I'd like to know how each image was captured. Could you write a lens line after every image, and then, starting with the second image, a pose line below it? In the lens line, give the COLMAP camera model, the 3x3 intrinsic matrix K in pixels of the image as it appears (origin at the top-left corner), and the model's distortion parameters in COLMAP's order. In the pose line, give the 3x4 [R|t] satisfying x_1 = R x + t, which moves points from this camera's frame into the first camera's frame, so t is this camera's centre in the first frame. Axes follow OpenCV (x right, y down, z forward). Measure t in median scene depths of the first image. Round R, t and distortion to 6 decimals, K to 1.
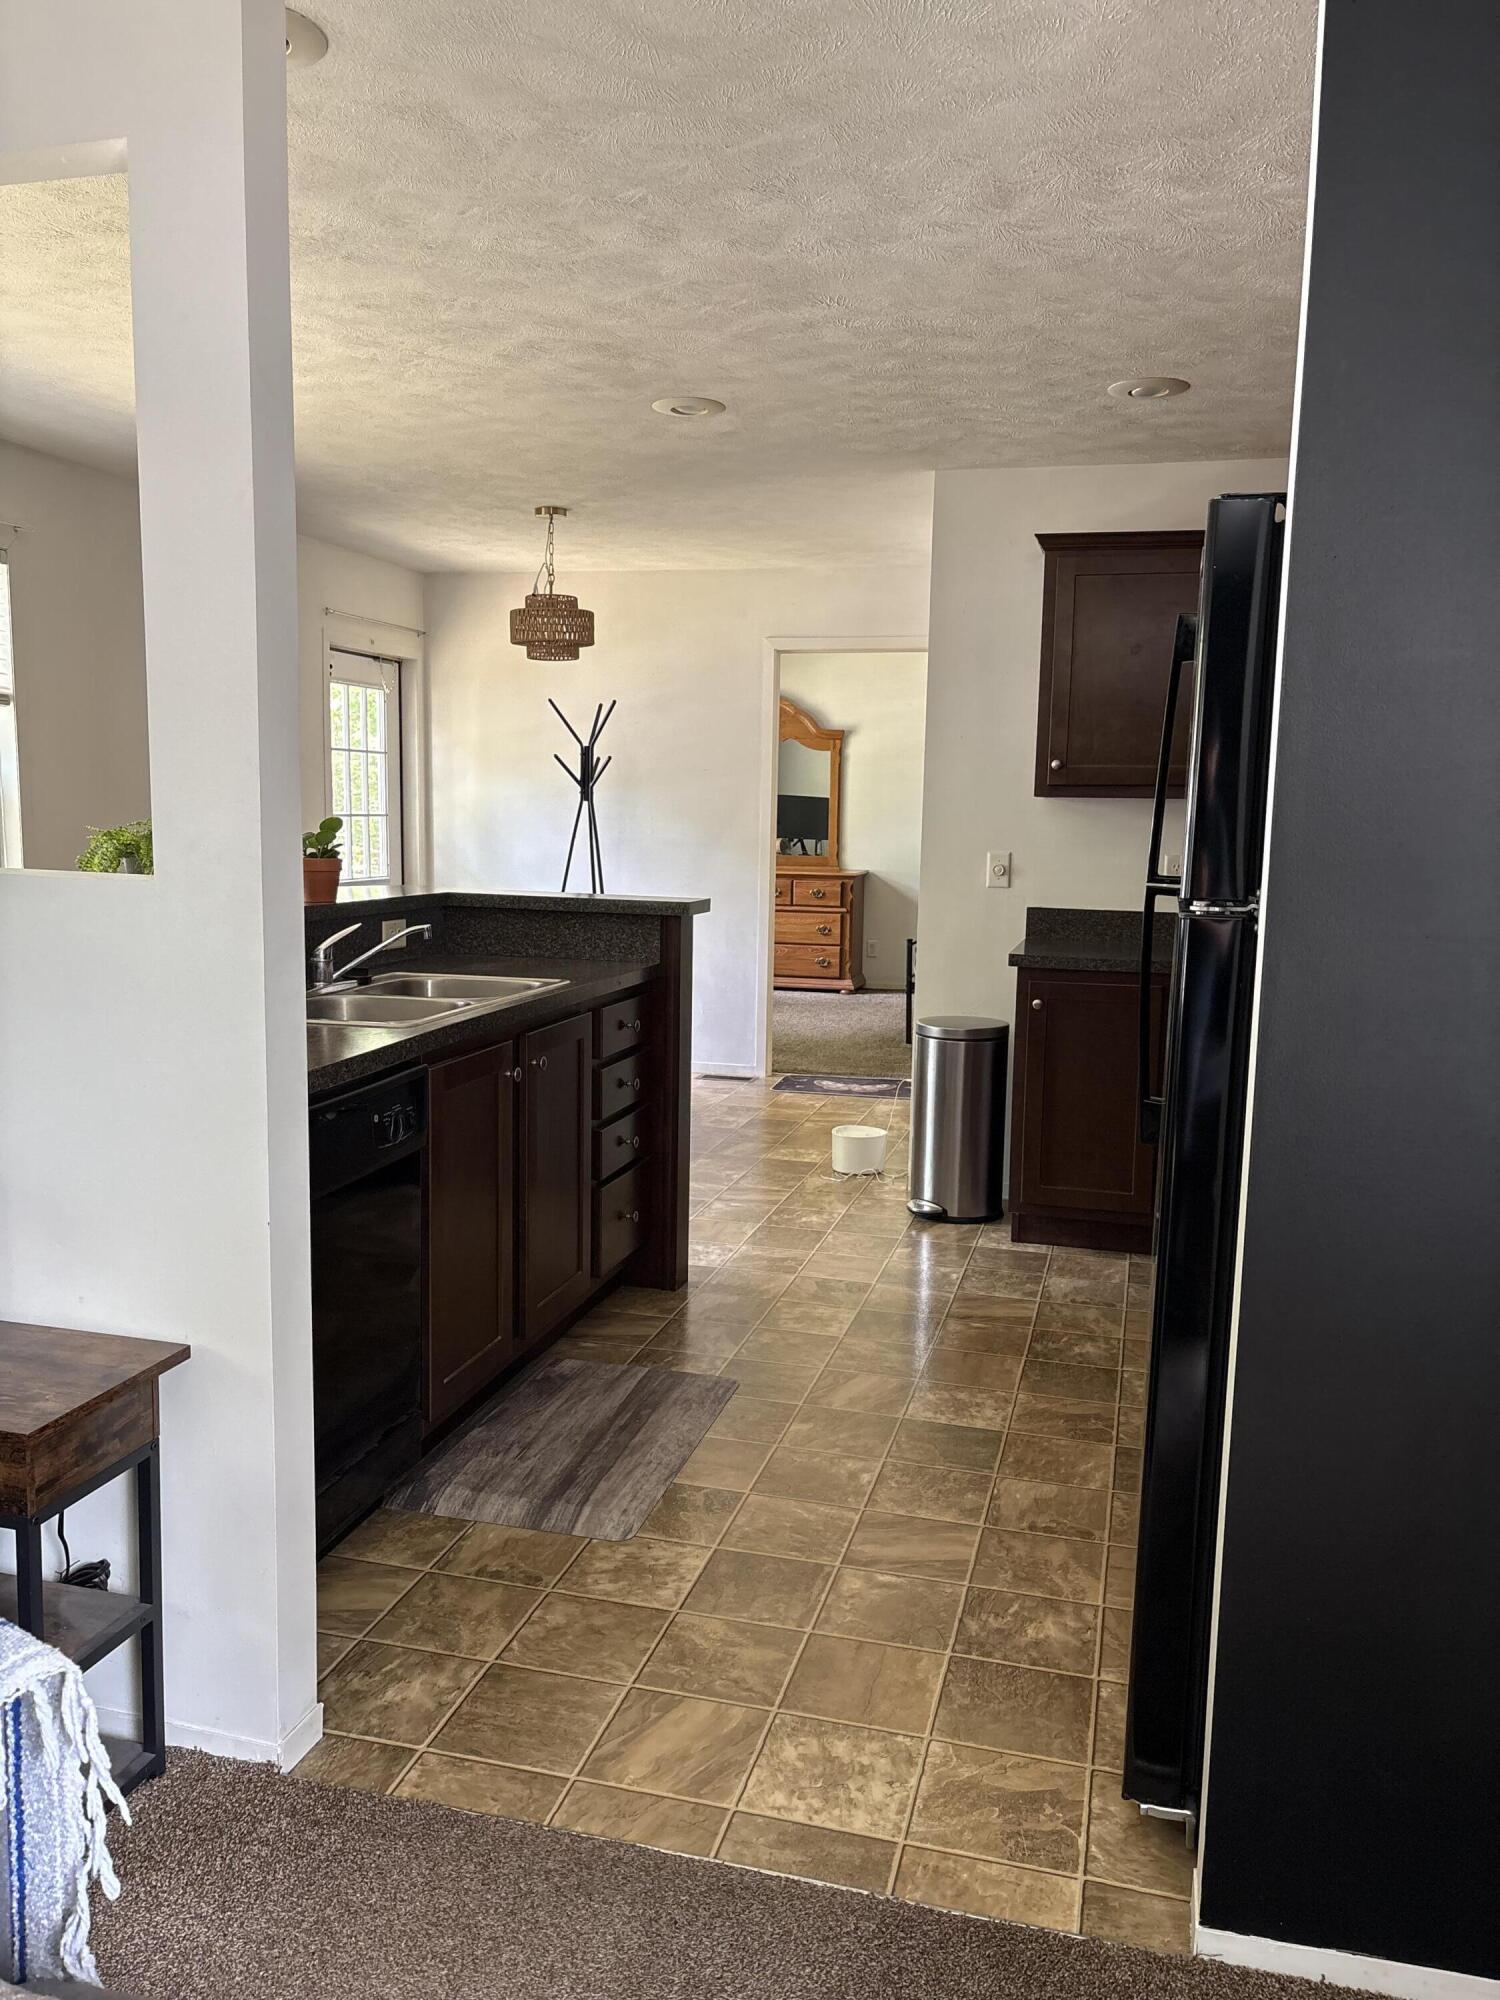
lens RADIAL K [[1527.1, 0, 741.0], [0, 1527.1, 1002.4], [0, 0, 1]] dist [0.061223, -0.051471]
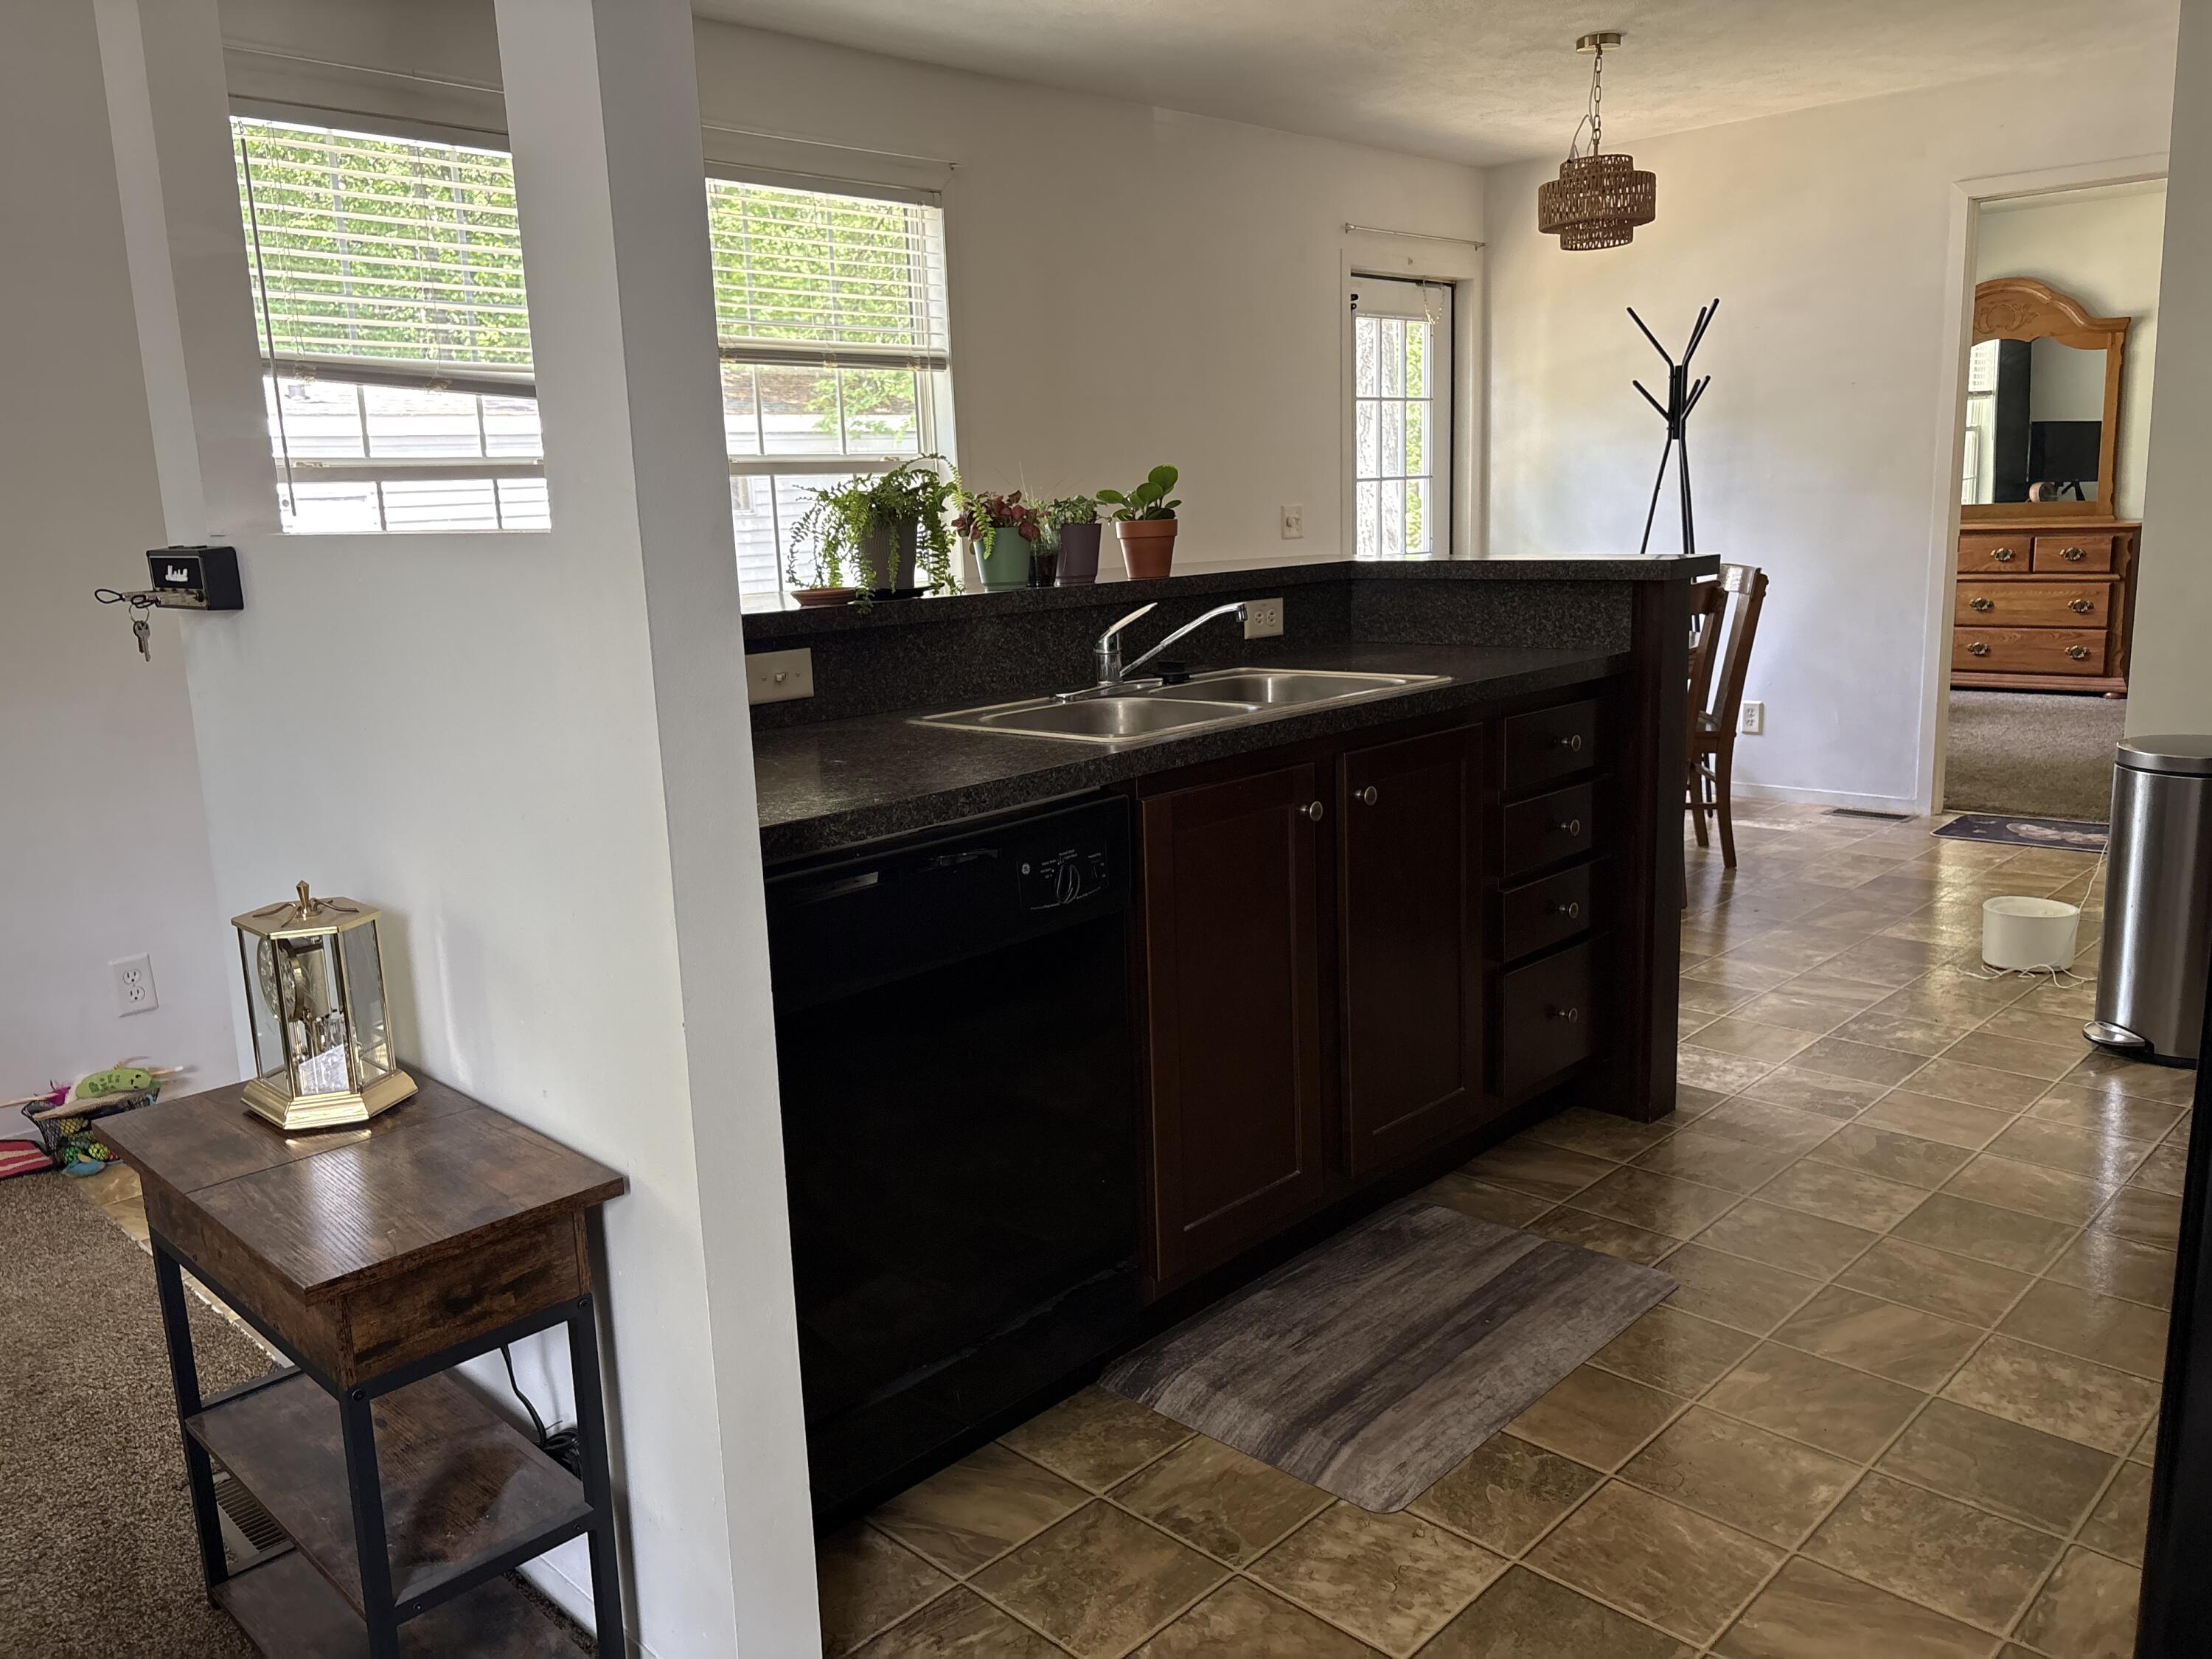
lens RADIAL K [[1688.9, 0, 1114.7], [0, 1688.9, 799.2], [0, 0, 1]] dist [0.061223, -0.051471]
pose [[0.873717, 0.036001, -0.485101, 0.114833], [-0.008719, 0.998256, 0.058380, -0.002707], [0.486357, -0.046778, 0.872507, 0.206087]]
